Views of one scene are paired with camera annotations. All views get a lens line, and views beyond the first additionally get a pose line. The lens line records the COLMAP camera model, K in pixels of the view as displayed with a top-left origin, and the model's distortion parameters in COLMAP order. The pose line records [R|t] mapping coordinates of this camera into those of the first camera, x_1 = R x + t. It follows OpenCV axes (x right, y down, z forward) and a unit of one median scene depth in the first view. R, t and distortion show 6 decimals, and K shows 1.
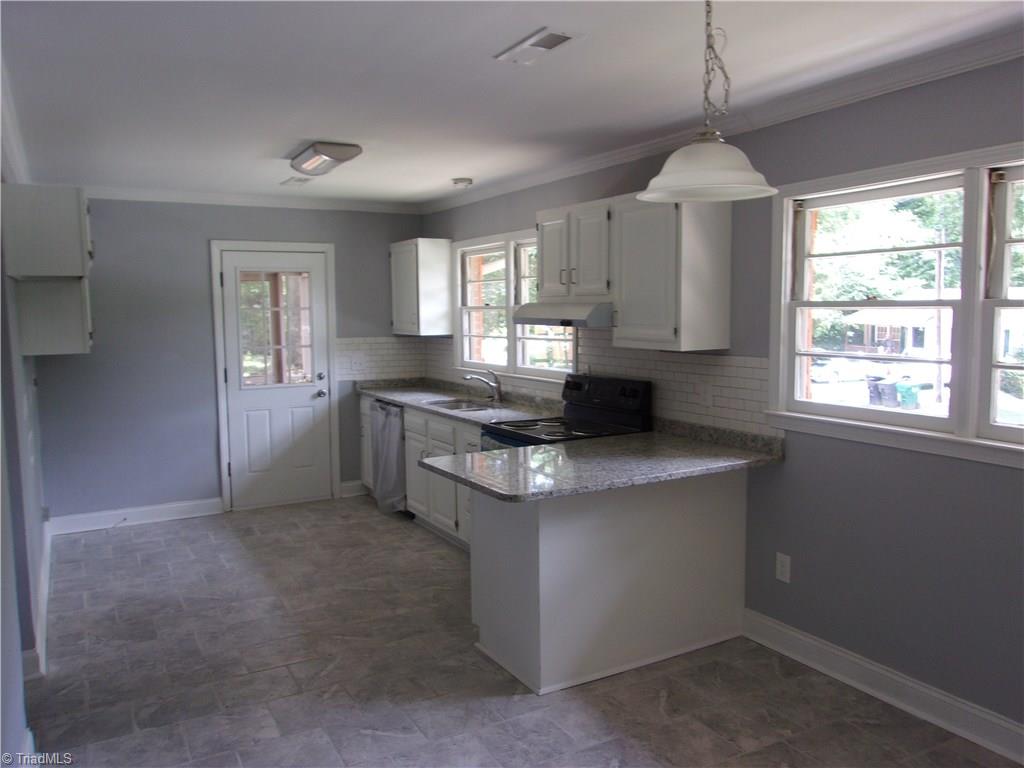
lens RADIAL K [[801.1, 0, 518.0], [0, 801.1, 380.7], [0, 0, 1]] dist [-0.021720, 0.042004]
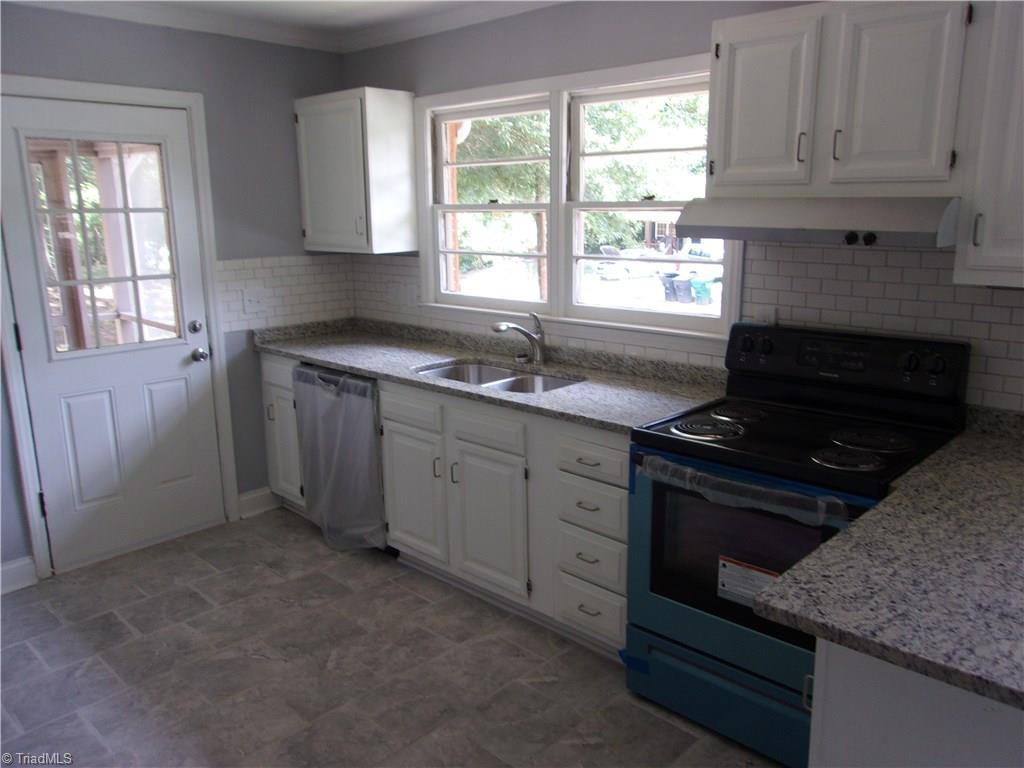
lens RADIAL K [[801.1, 0, 524.9], [0, 801.1, 380.0], [0, 0, 1]] dist [-0.021720, 0.042004]
pose [[0.955358, -0.066235, 0.287932, -0.213481], [0.030152, 0.991316, 0.127995, -0.039734], [-0.293909, -0.113599, 0.949059, 0.419963]]
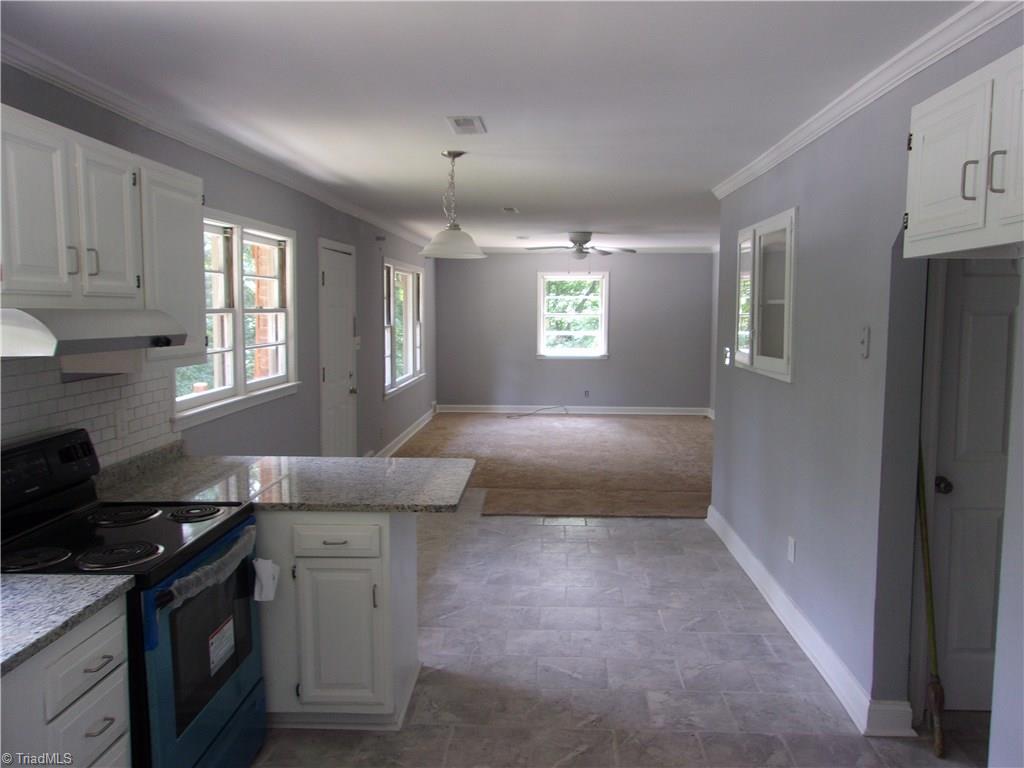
lens RADIAL K [[801.1, 0, 520.9], [0, 801.1, 379.9], [0, 0, 1]] dist [-0.021720, 0.042004]
pose [[-0.851181, -0.039218, 0.523404, -0.371357], [0.056770, 0.984476, 0.166087, -0.095551], [-0.521792, 0.171083, -0.835741, 1.013013]]
